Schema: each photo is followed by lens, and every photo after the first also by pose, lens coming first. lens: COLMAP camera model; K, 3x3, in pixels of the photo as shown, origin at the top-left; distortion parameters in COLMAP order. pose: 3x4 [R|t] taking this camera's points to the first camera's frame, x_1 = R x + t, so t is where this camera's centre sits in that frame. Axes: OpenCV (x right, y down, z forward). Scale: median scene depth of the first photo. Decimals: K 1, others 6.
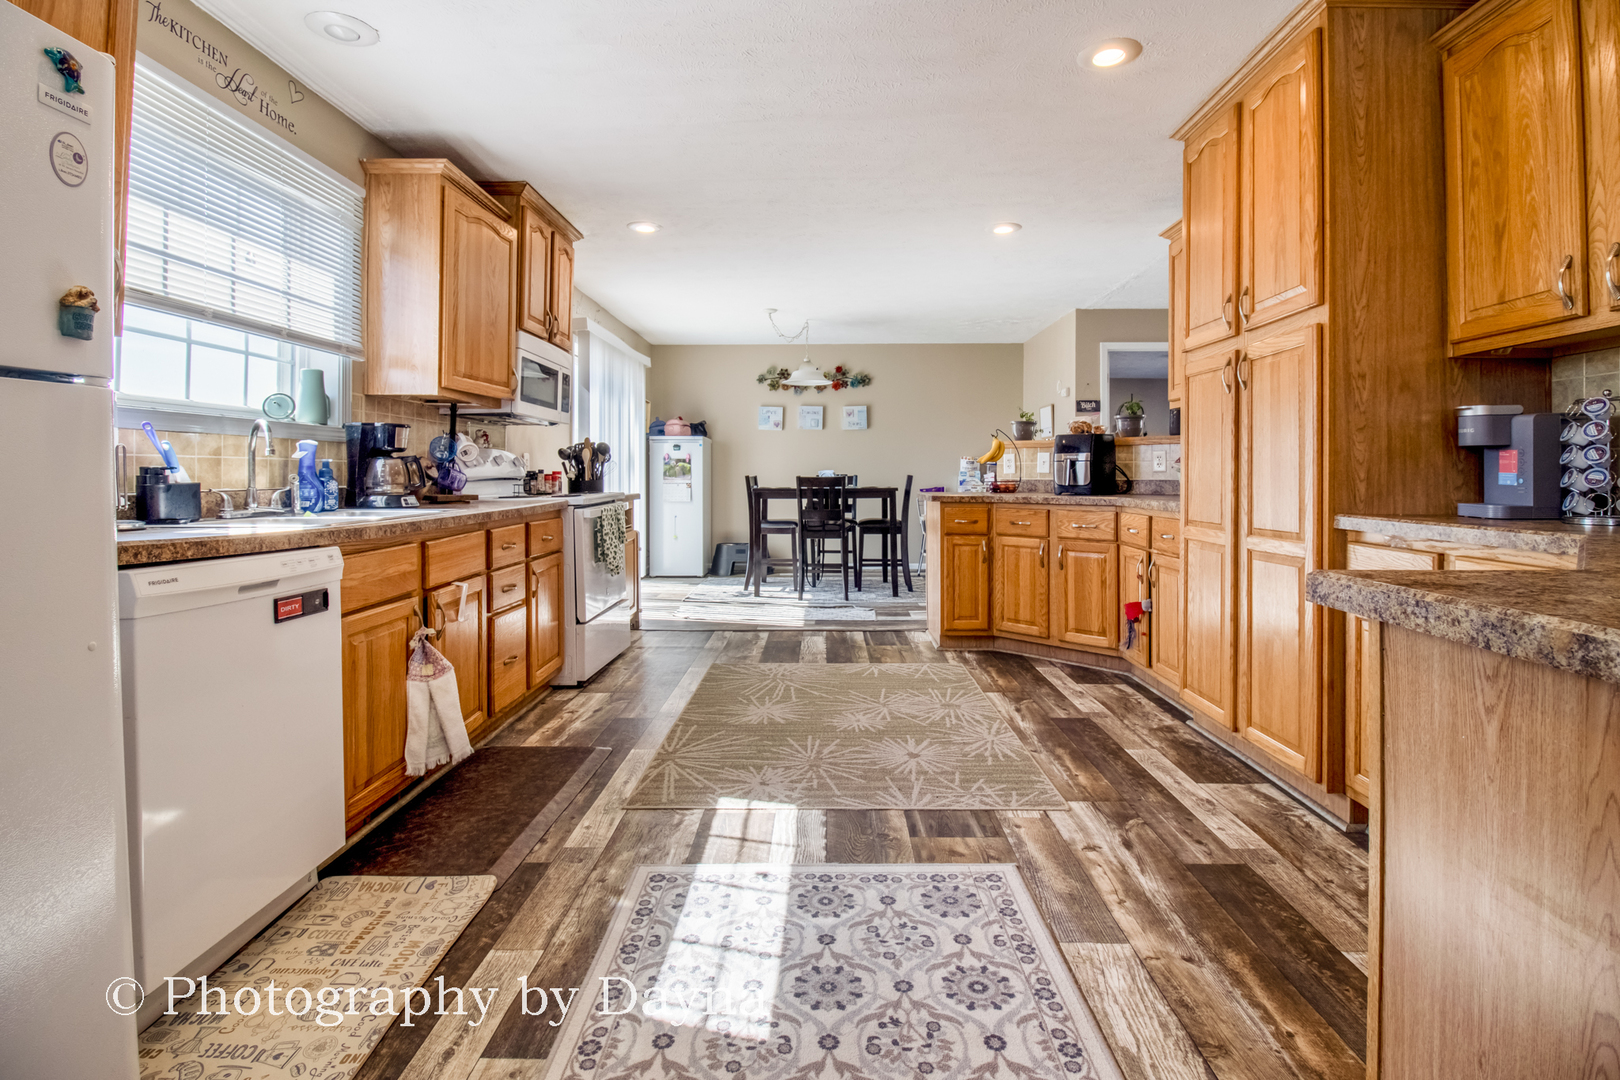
lens RADIAL K [[776.0, 0, 813.9], [0, 776.0, 460.9], [0, 0, 1]] dist [-0.002996, -0.012399]
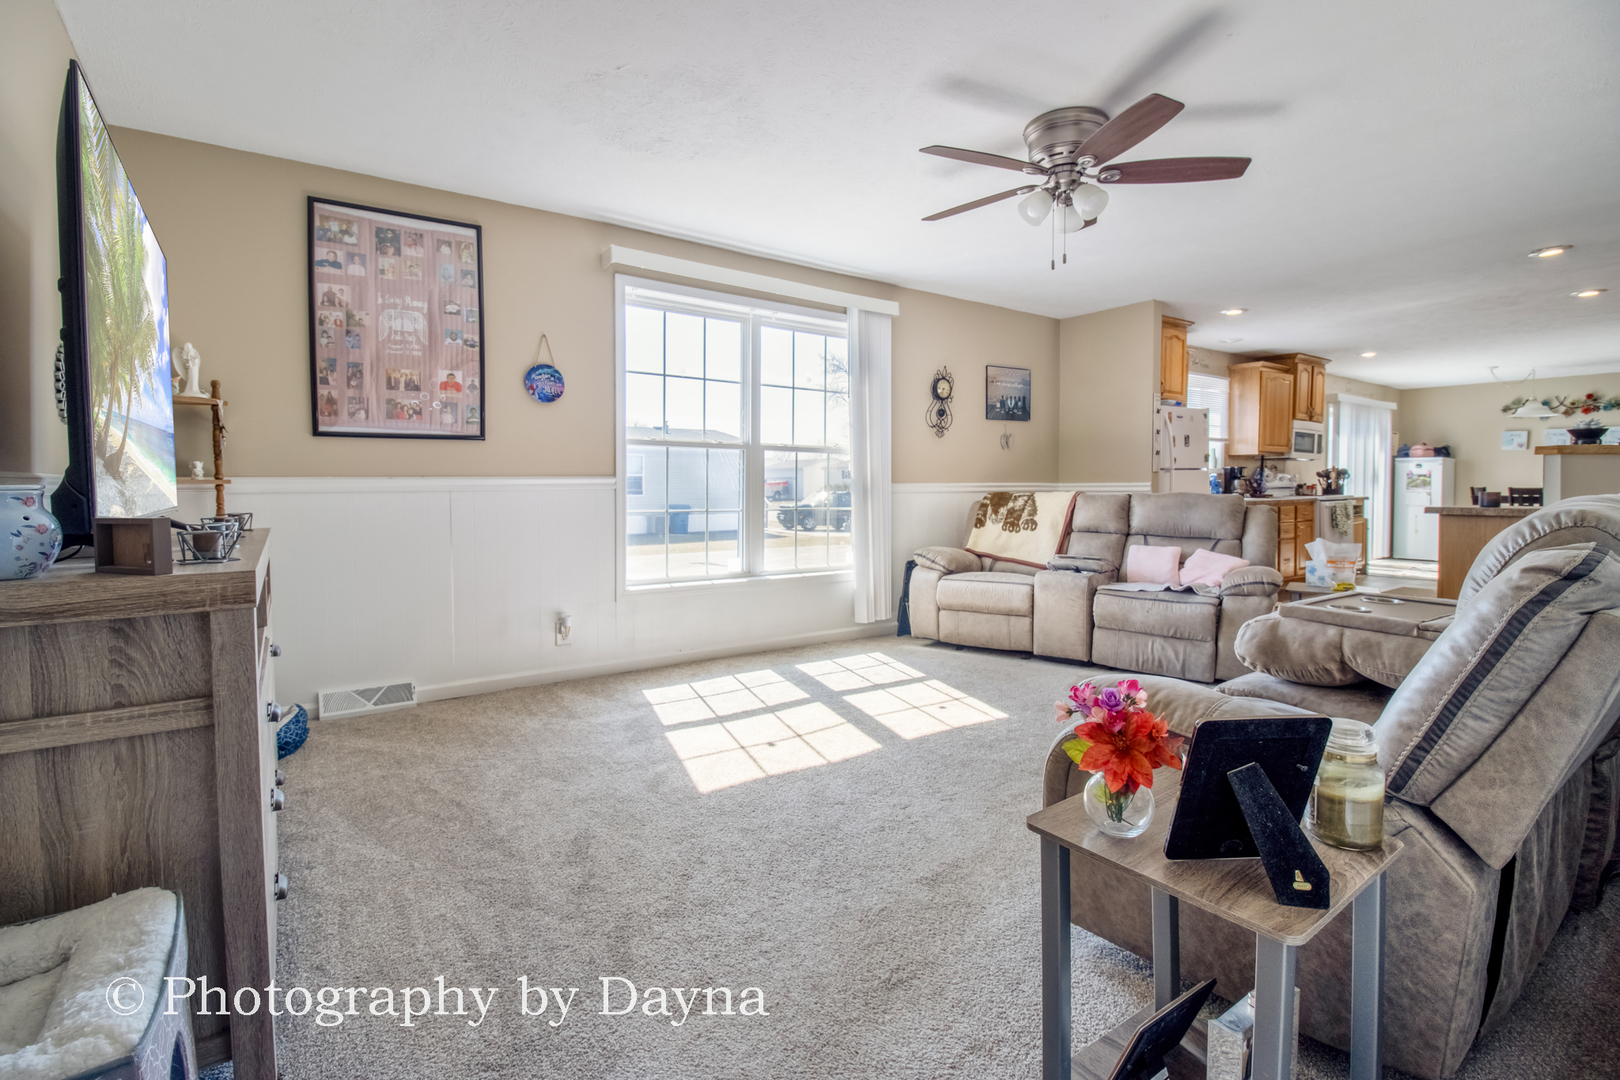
lens RADIAL K [[758.2, 0, 814.5], [0, 758.2, 514.7], [0, 0, 1]] dist [-0.001980, -0.014312]
pose [[0.598688, 0.032037, -0.800341, 0.409845], [0.012924, 0.998683, 0.049644, -0.018517], [0.800878, -0.040065, 0.597486, -1.065829]]
